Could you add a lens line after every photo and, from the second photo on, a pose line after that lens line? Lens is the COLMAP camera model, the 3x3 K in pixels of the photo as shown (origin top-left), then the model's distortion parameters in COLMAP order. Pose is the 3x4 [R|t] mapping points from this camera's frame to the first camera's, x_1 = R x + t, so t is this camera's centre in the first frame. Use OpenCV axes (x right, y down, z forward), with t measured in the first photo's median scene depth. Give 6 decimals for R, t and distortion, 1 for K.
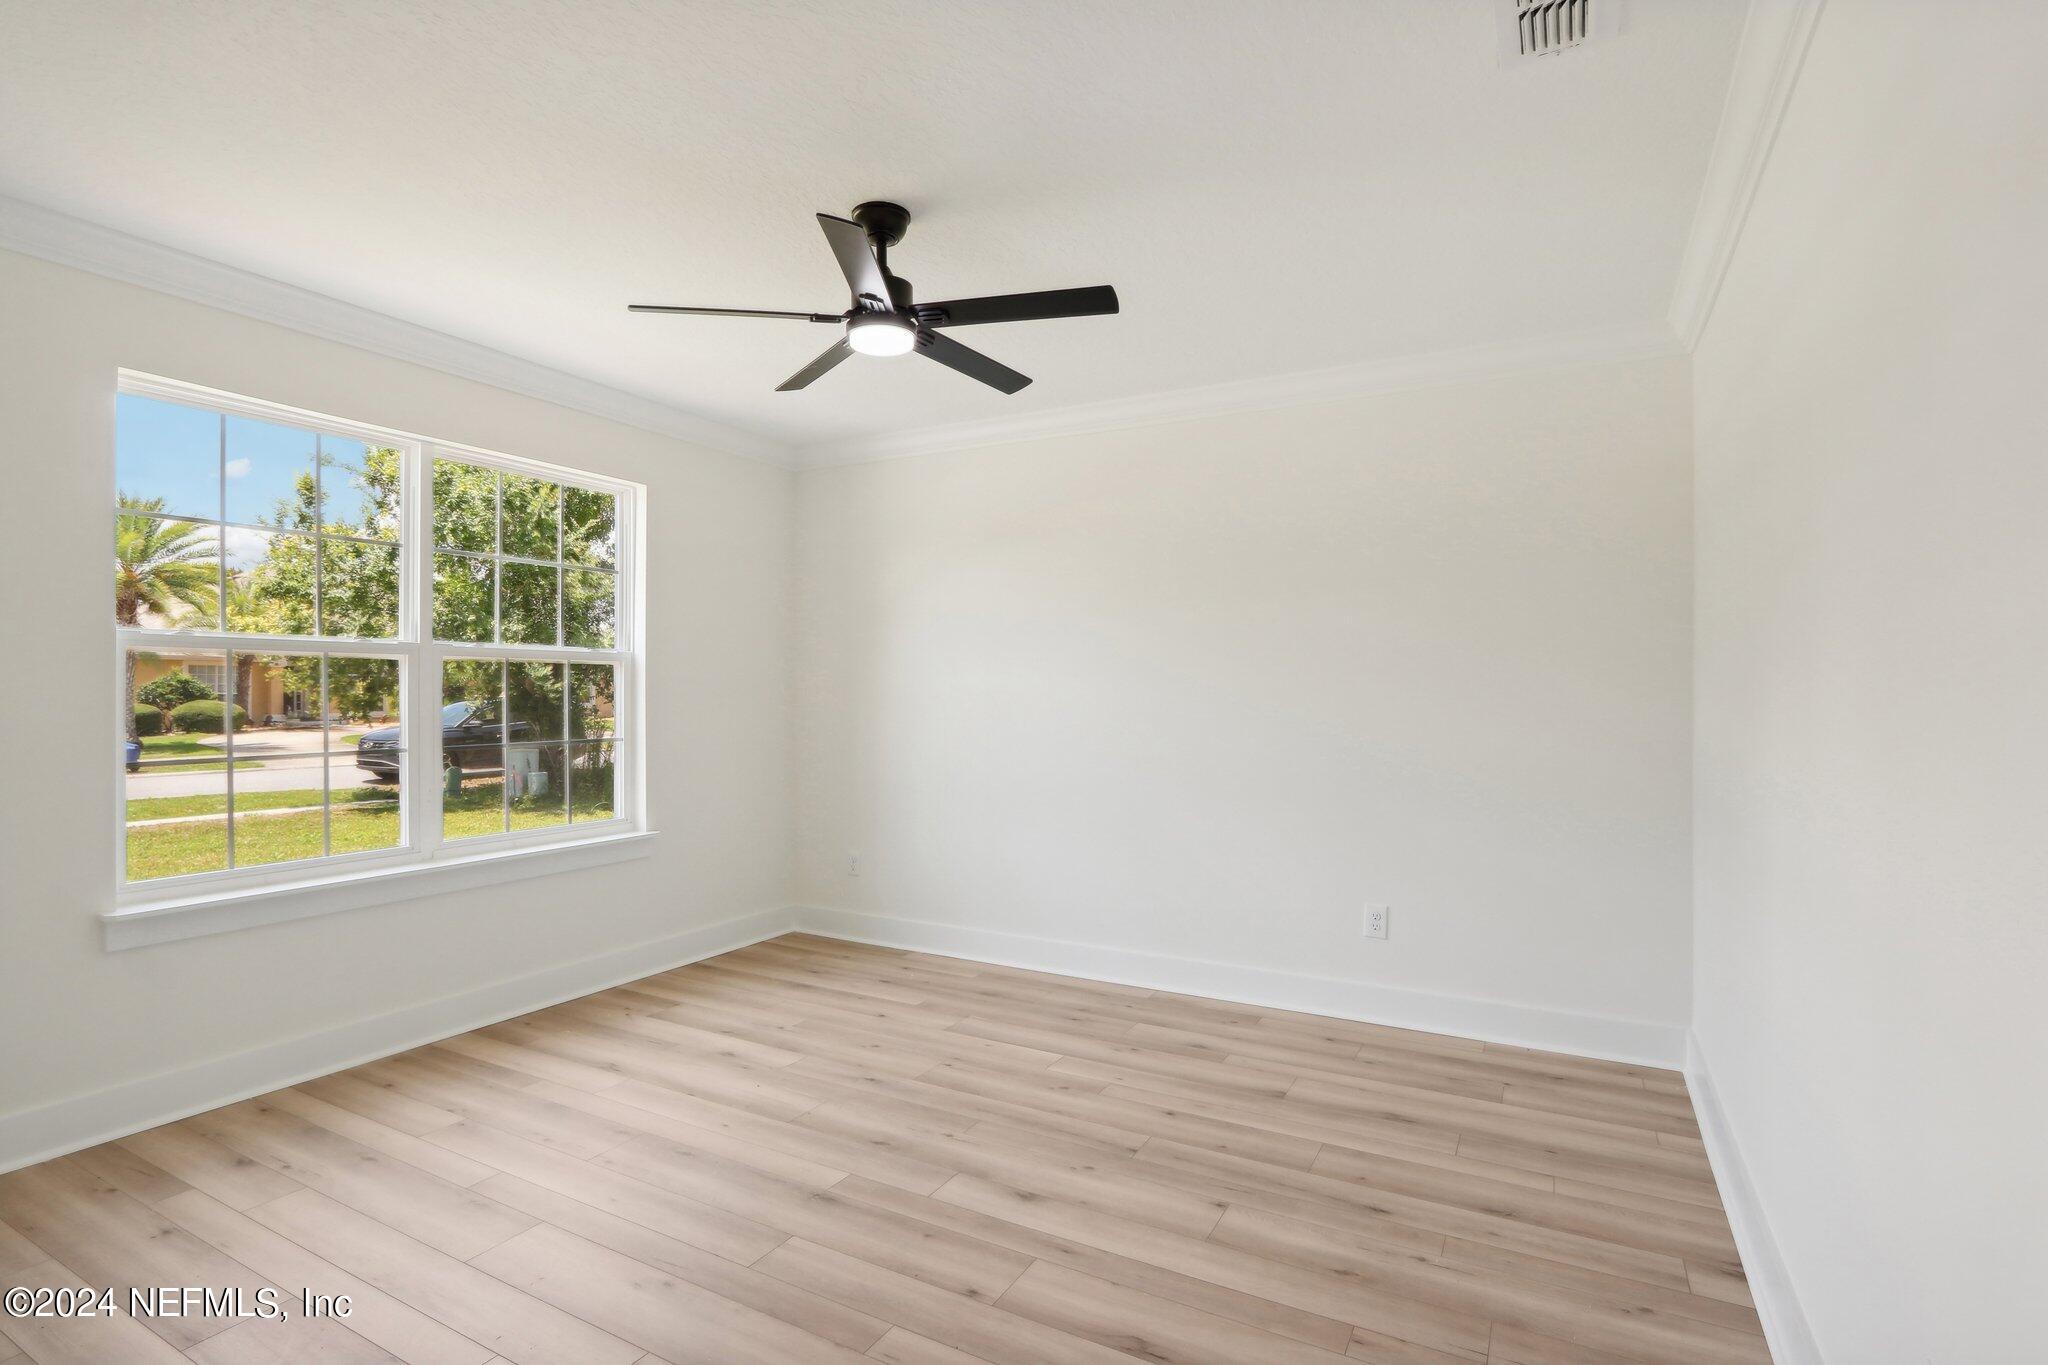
lens RADIAL K [[975.1, 0, 1004.8], [0, 975.1, 685.5], [0, 0, 1]] dist [-0.015594, 0.002059]
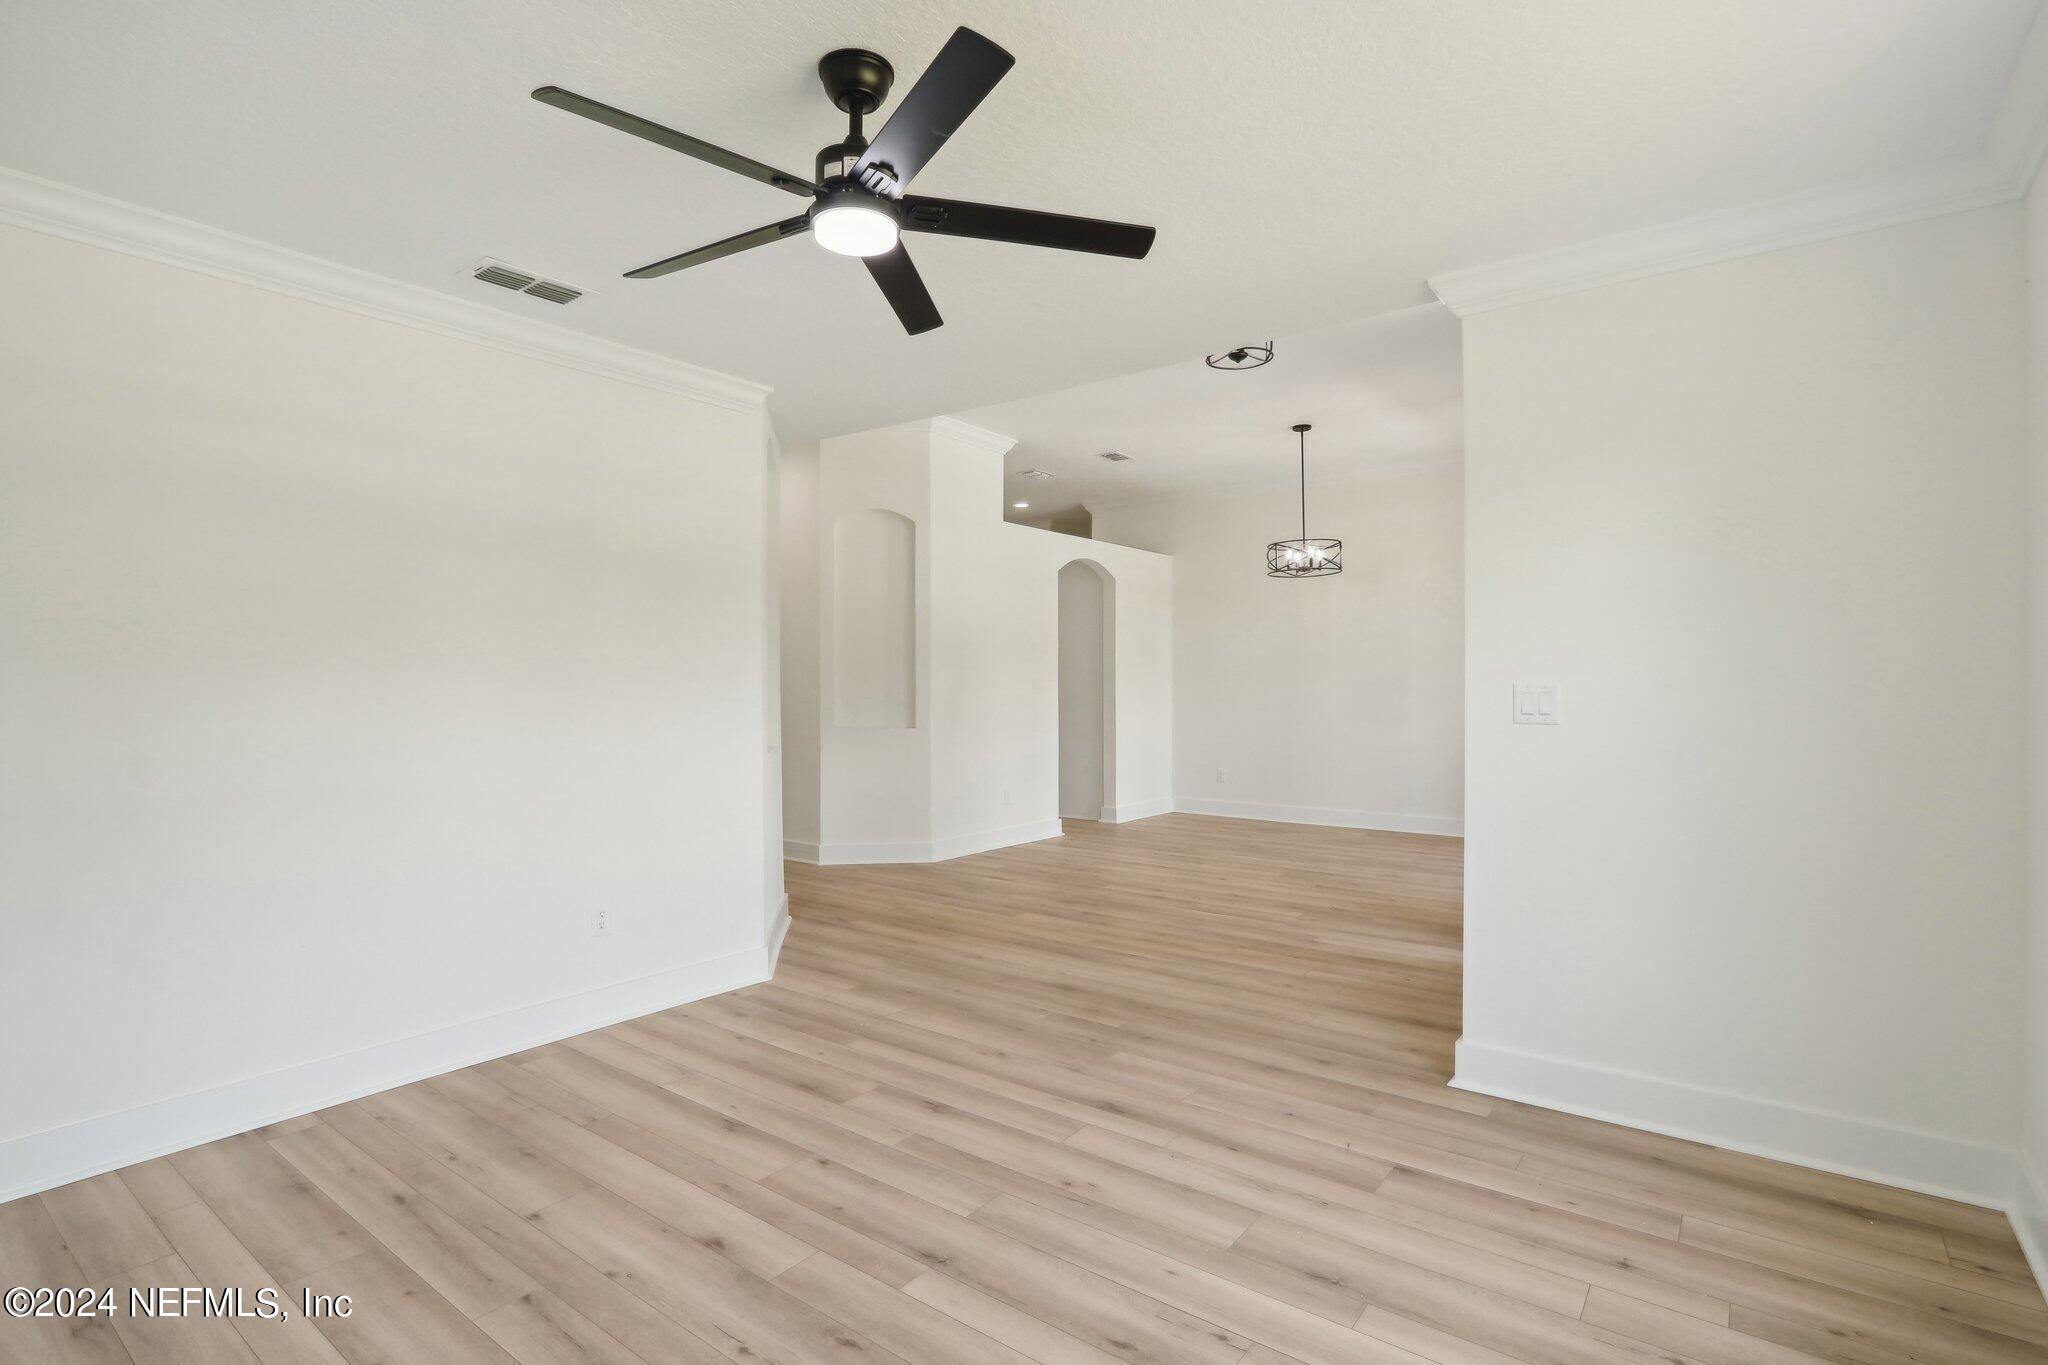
lens RADIAL K [[975.1, 0, 1004.8], [0, 975.1, 685.5], [0, 0, 1]] dist [-0.015594, 0.002059]
pose [[-0.989717, 0.000875, 0.143035, -0.399367], [0.000221, 0.999989, -0.004593, 0.006155], [-0.143038, -0.004514, -0.989707, 1.974199]]
